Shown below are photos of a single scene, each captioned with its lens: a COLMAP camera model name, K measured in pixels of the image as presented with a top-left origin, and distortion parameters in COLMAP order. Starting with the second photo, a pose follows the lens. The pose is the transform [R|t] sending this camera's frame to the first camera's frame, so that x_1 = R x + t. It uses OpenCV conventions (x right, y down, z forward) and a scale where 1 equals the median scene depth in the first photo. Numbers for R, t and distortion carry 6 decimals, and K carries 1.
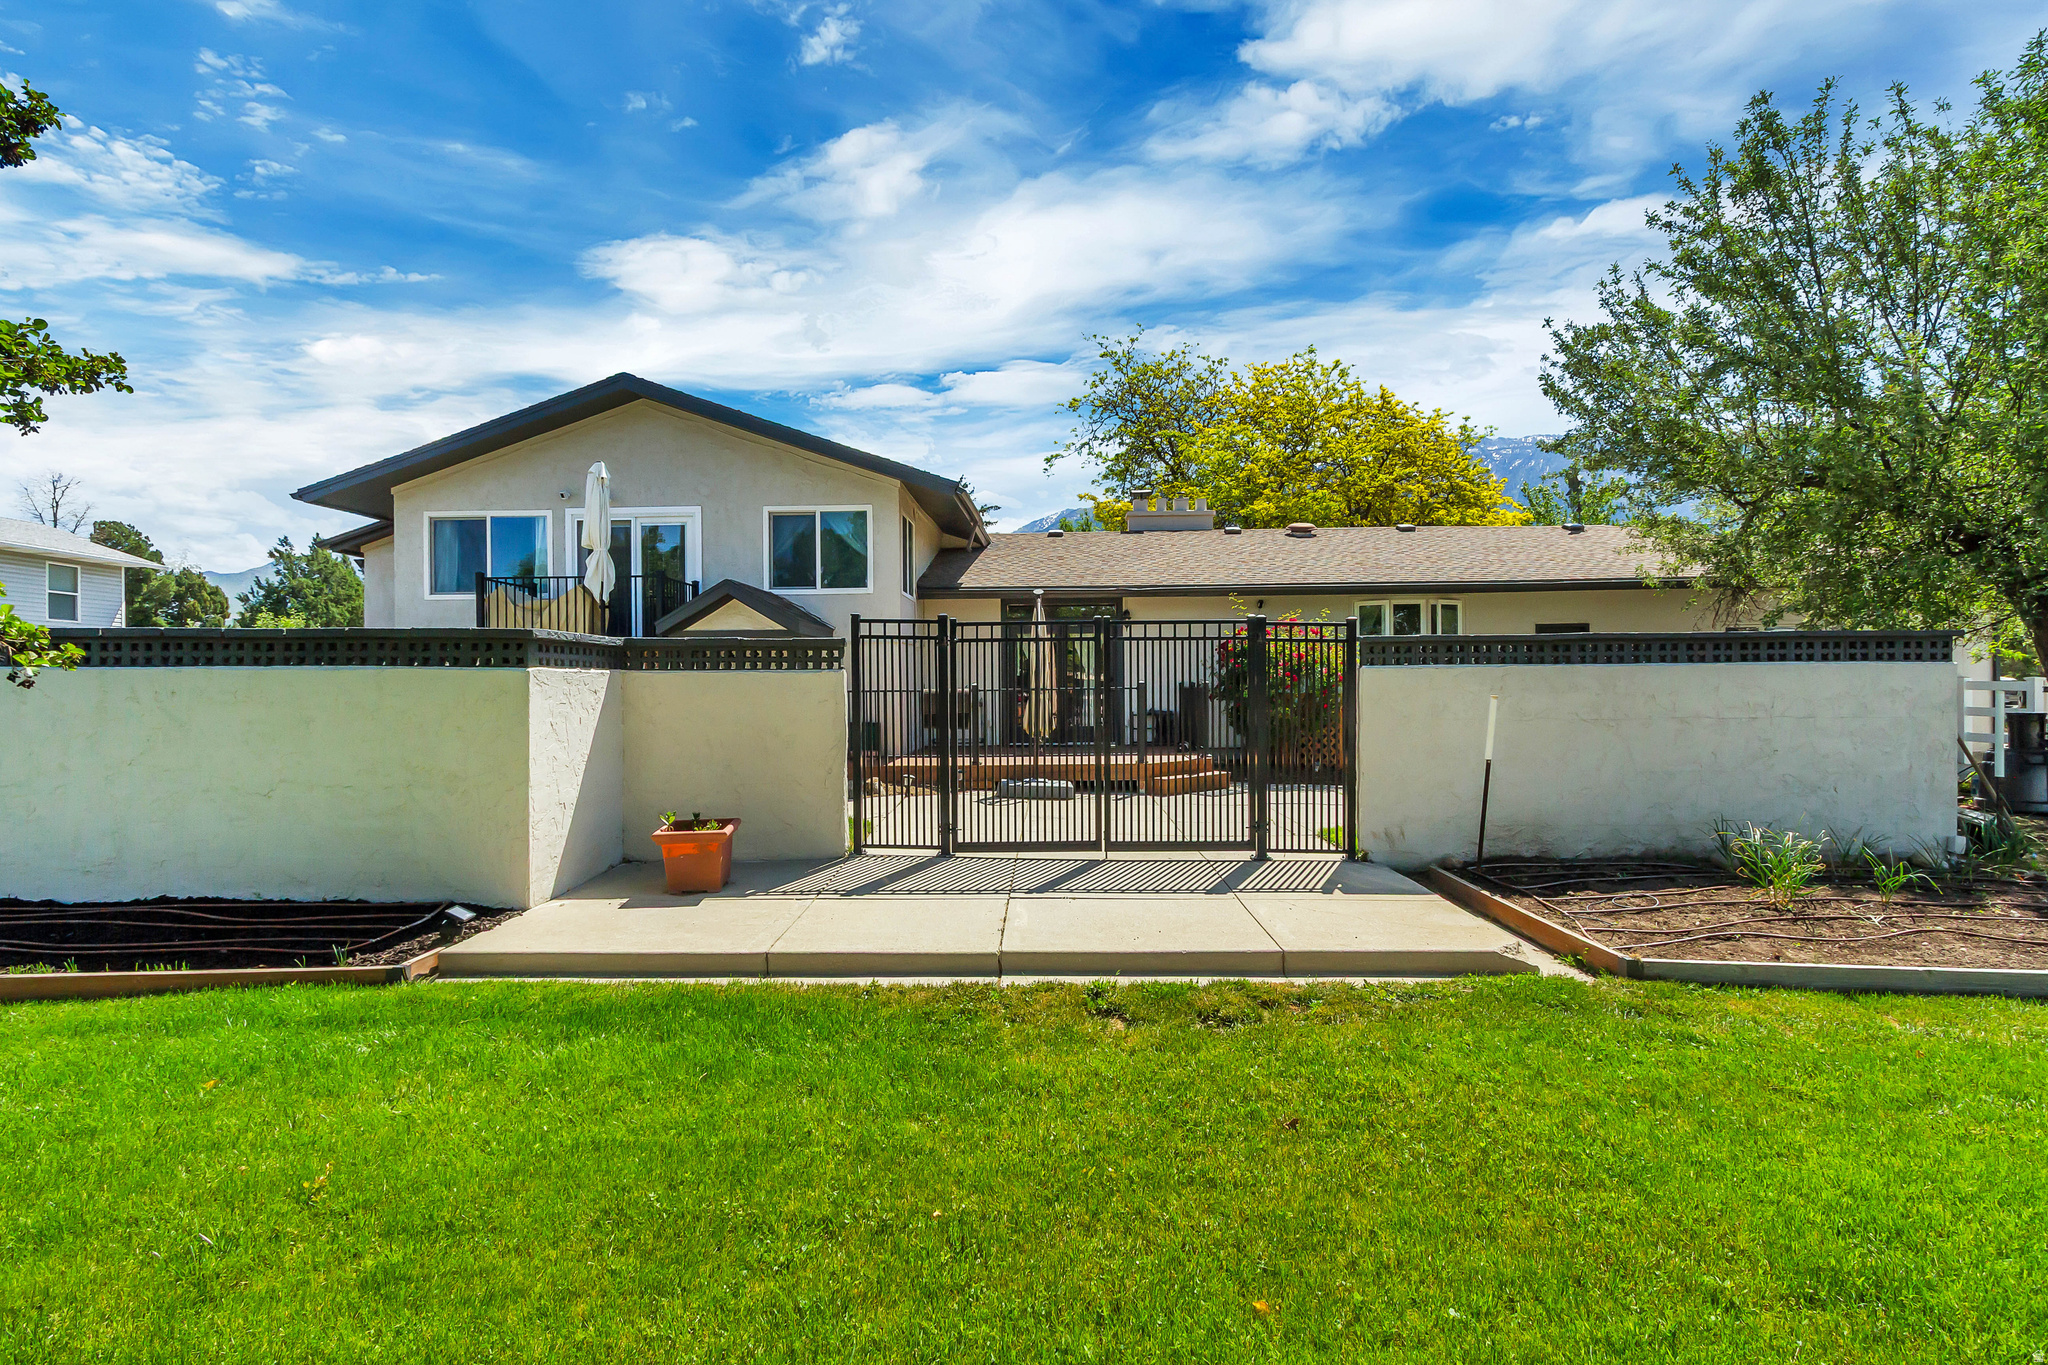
lens RADIAL K [[950.8, 0, 1006.7], [0, 950.8, 694.0], [0, 0, 1]] dist [0.004874, -0.001869]
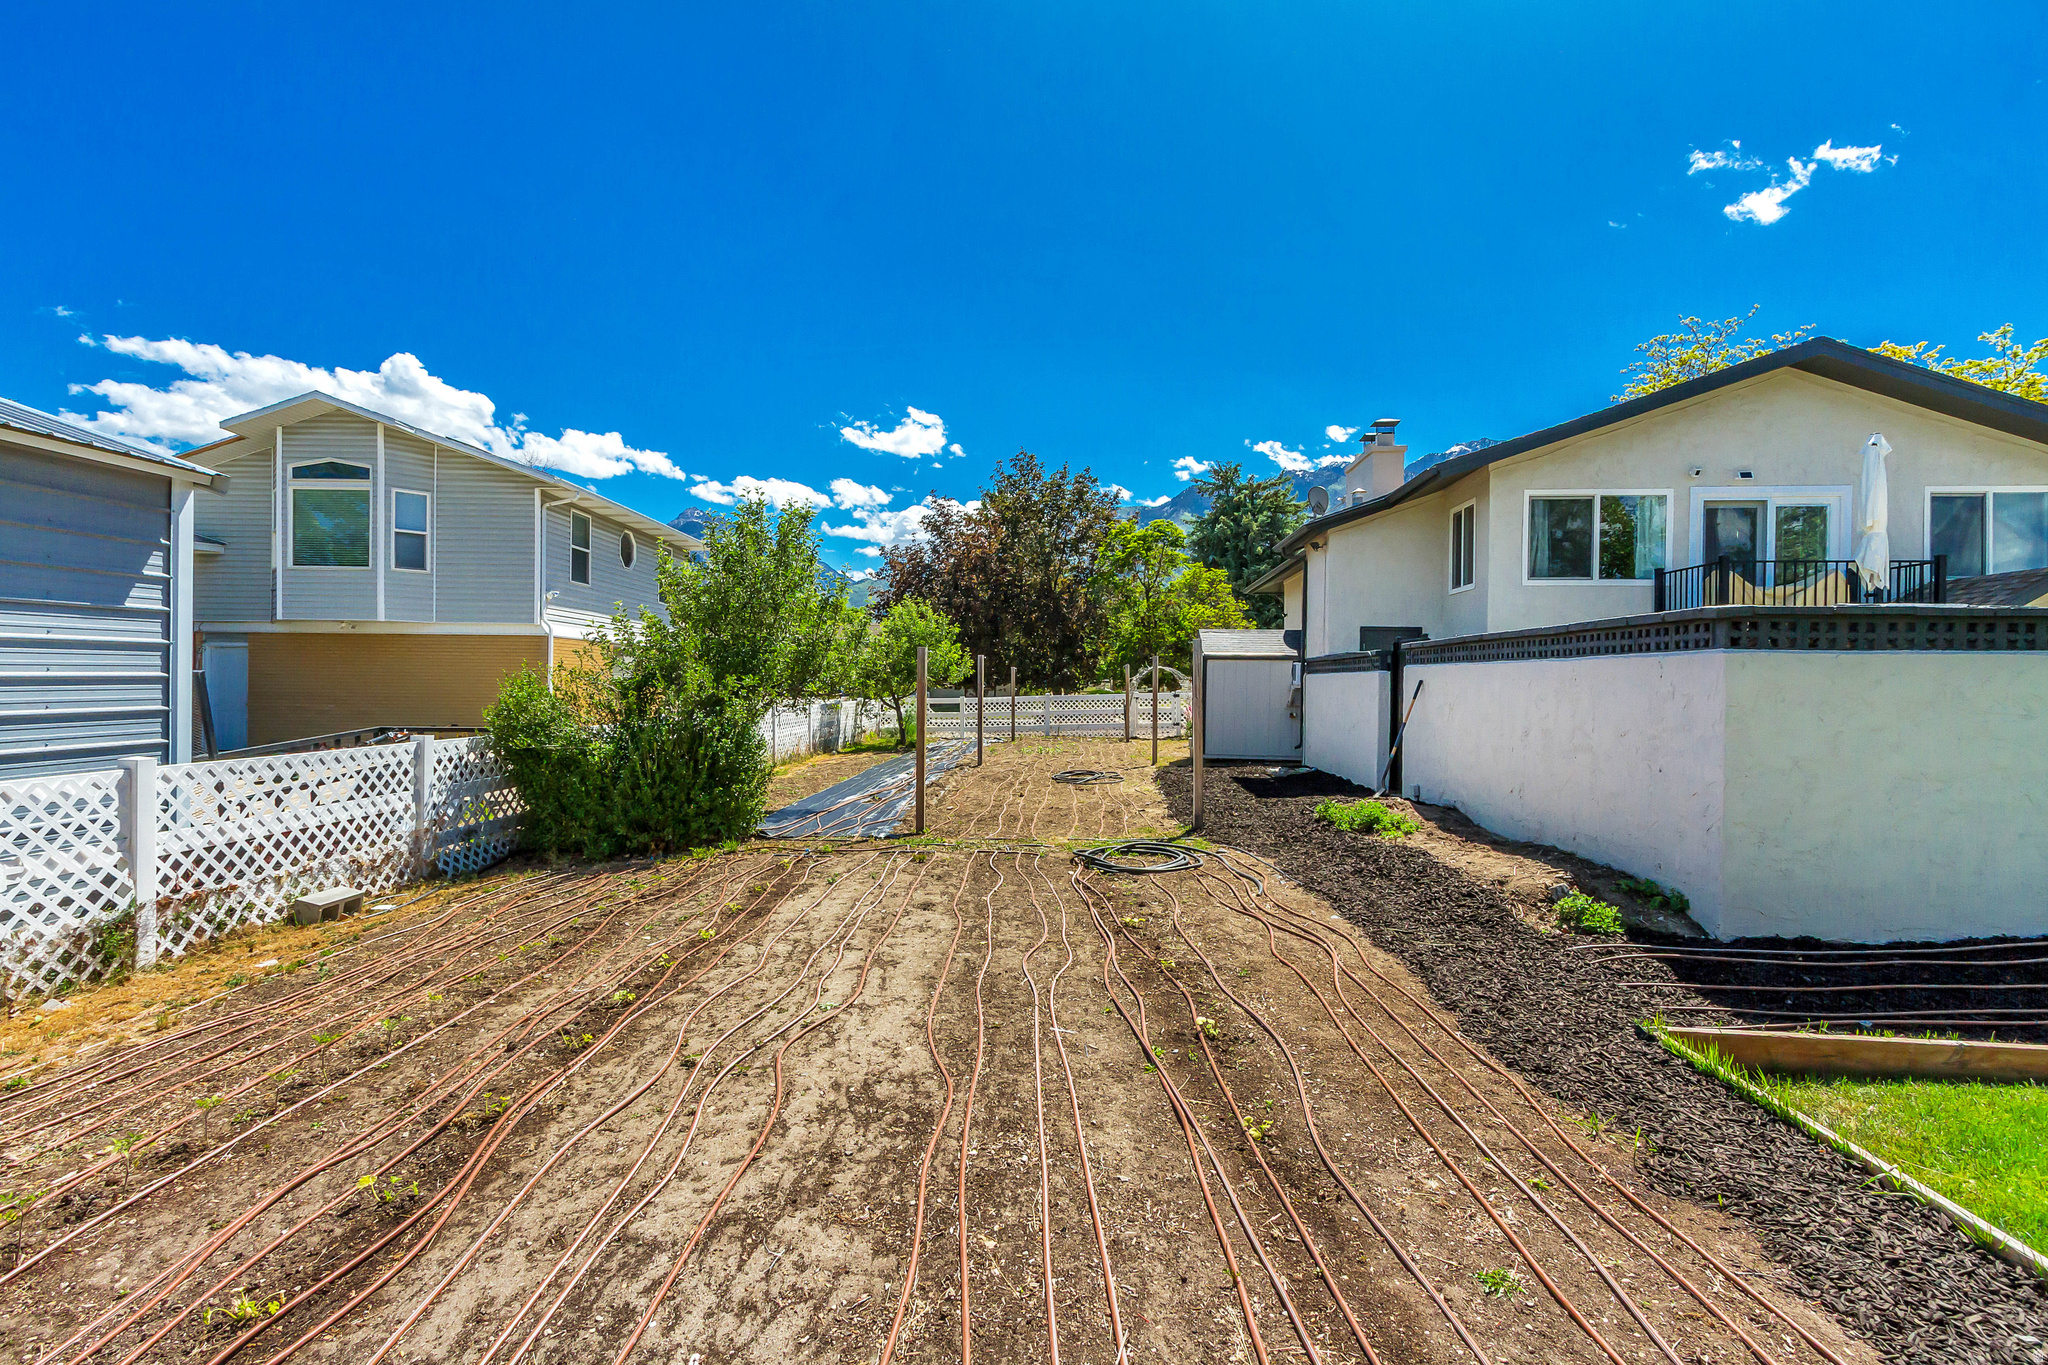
lens RADIAL K [[950.8, 0, 1022.0], [0, 950.8, 679.0], [0, 0, 1]] dist [0.004874, -0.001869]
pose [[0.999018, 0.016839, -0.040990, -1.049350], [-0.017021, 0.999847, -0.004080, 0.002671], [0.040915, 0.004774, 0.999151, 0.065970]]
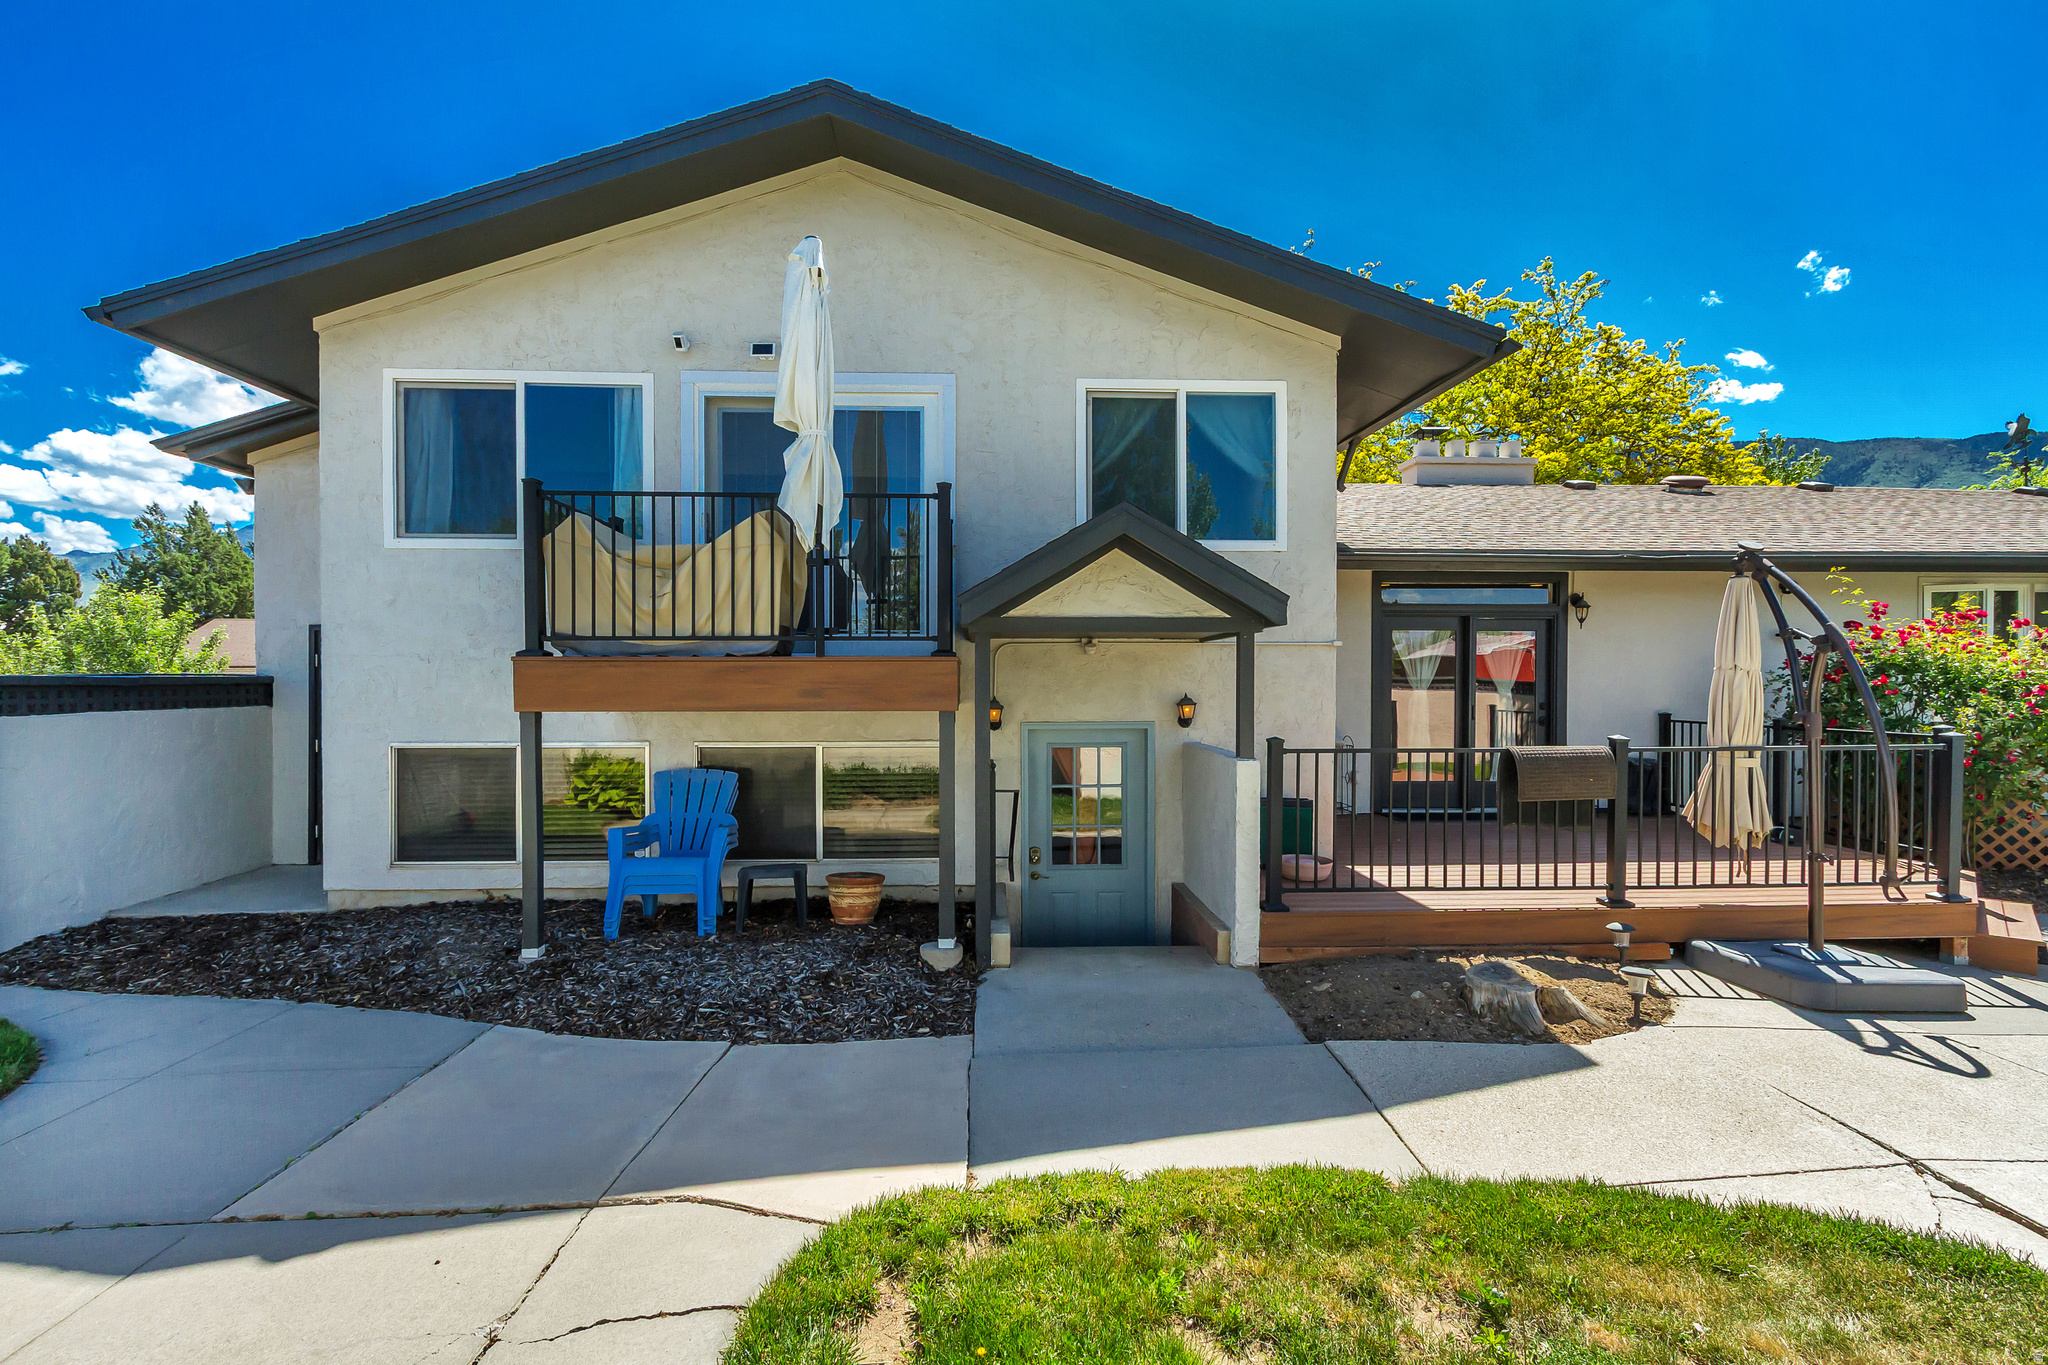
lens RADIAL K [[950.8, 0, 1022.9], [0, 950.8, 692.0], [0, 0, 1]] dist [0.004874, -0.001869]
pose [[0.996280, 0.005768, 0.085988, -0.323219], [-0.006175, 0.999971, 0.004476, -0.028862], [-0.085959, -0.004991, 0.996286, 0.479010]]
